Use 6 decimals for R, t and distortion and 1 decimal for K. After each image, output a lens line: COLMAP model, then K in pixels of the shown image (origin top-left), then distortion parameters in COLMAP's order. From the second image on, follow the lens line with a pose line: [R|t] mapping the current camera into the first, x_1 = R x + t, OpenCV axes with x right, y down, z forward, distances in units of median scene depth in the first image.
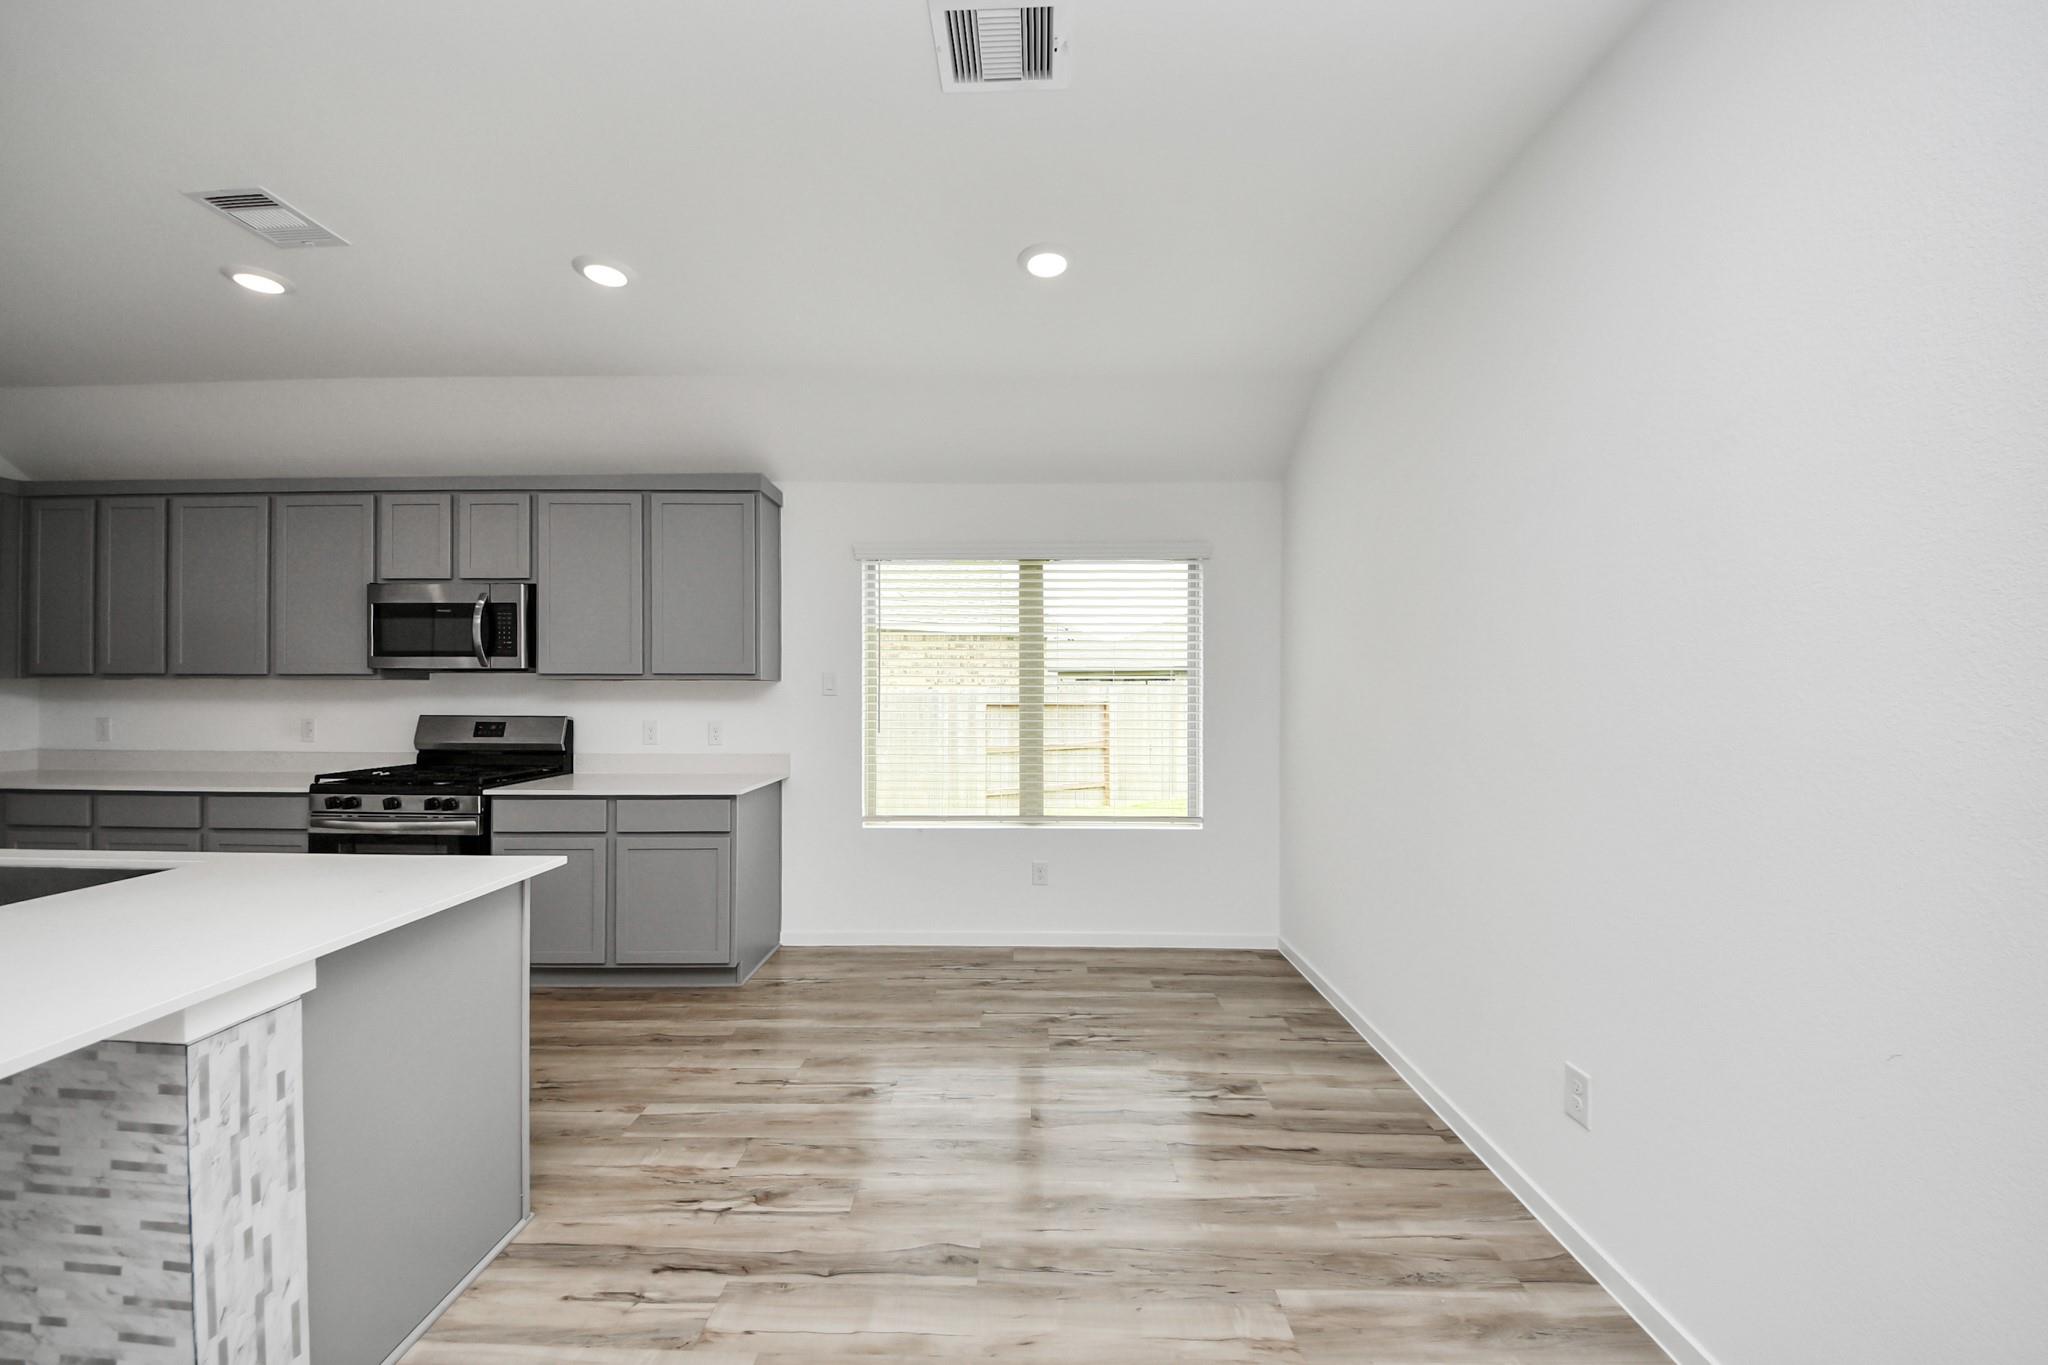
lens RADIAL K [[735.2, 0, 1007.4], [0, 735.2, 683.8], [0, 0, 1]] dist [0.025972, -0.016169]
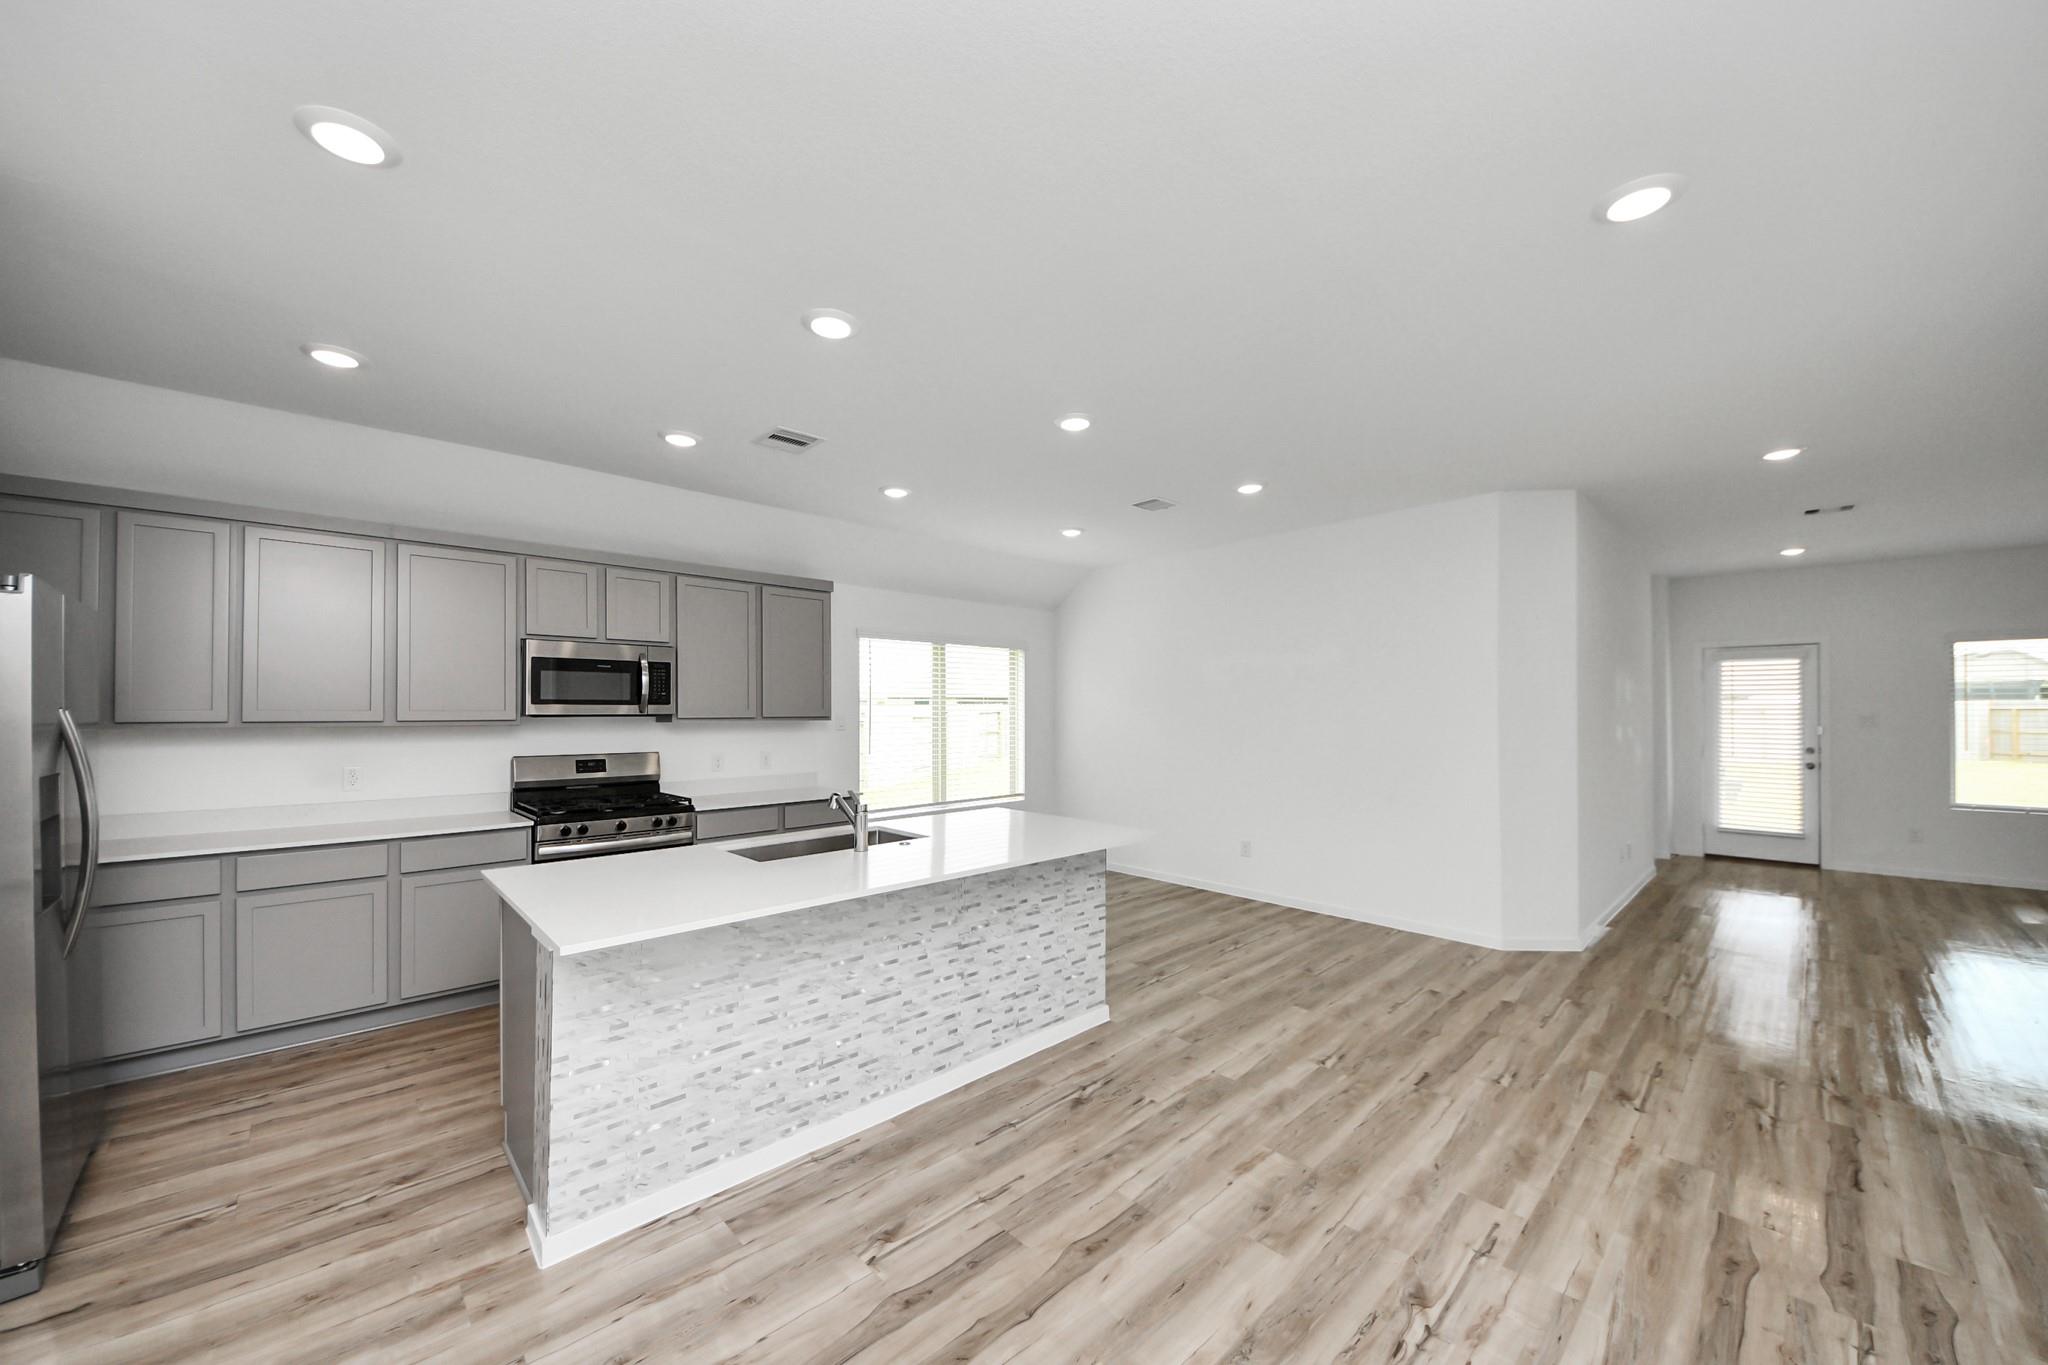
lens RADIAL K [[728.3, 0, 1022.2], [0, 728.3, 701.4], [0, 0, 1]] dist [0.039739, -0.021478]
pose [[0.713730, 0.006277, 0.700392, -1.123496], [0.000923, 0.999951, -0.009903, -0.030061], [-0.700420, 0.007714, 0.713689, -0.316974]]
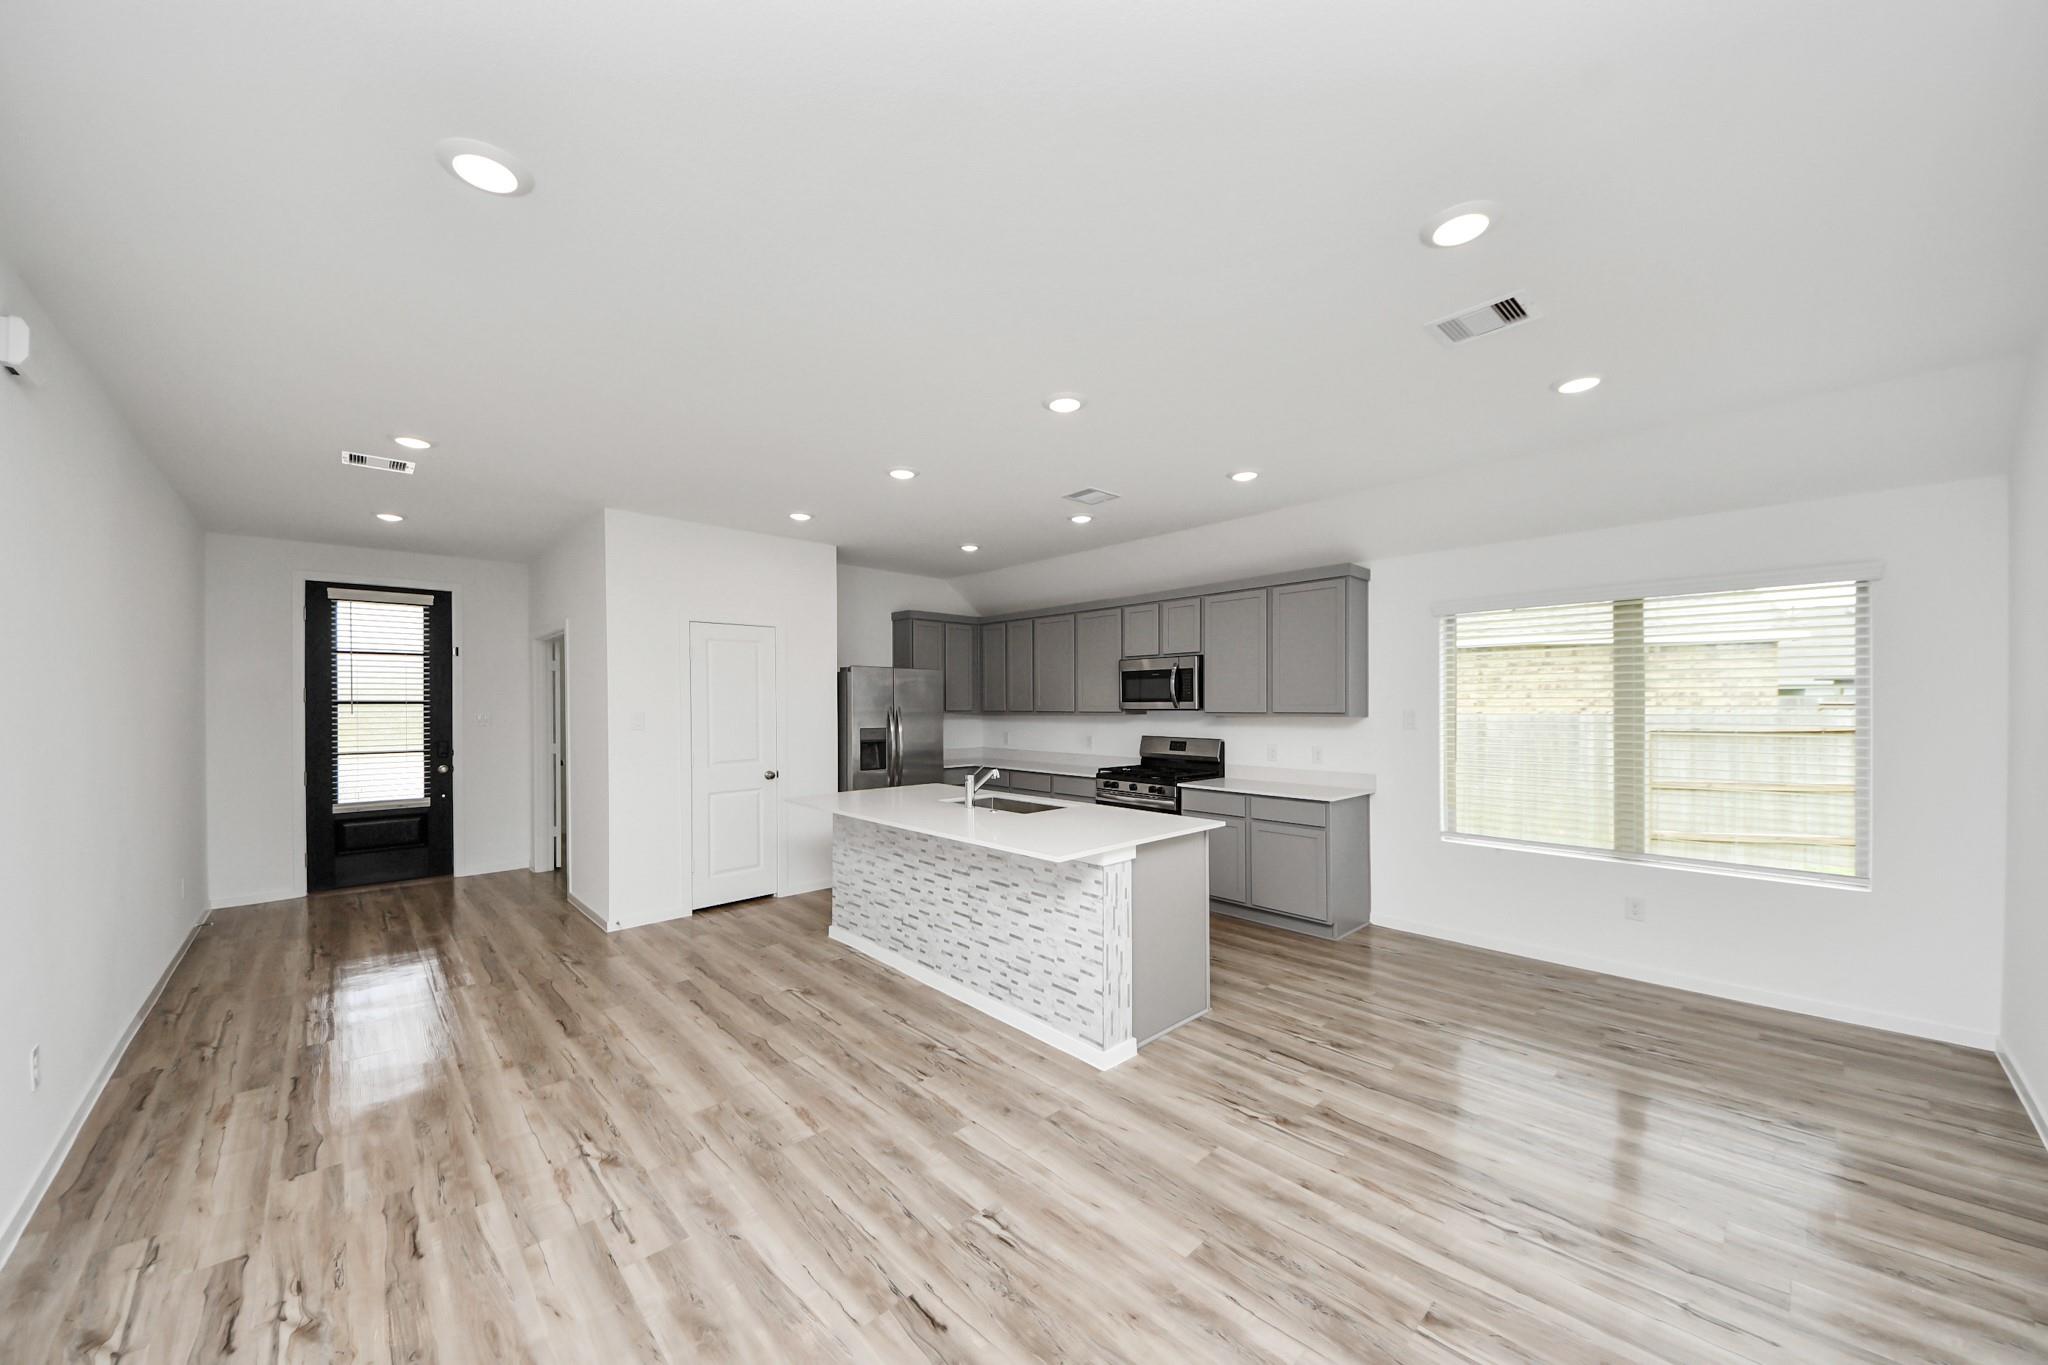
lens RADIAL K [[717.8, 0, 1039.5], [0, 717.8, 701.5], [0, 0, 1]] dist [0.039698, -0.020766]
pose [[0.714498, -0.004196, -0.699625, 0.186863], [0.004946, 0.999987, -0.000945, -0.037787], [0.699620, -0.002785, 0.714510, -0.341342]]
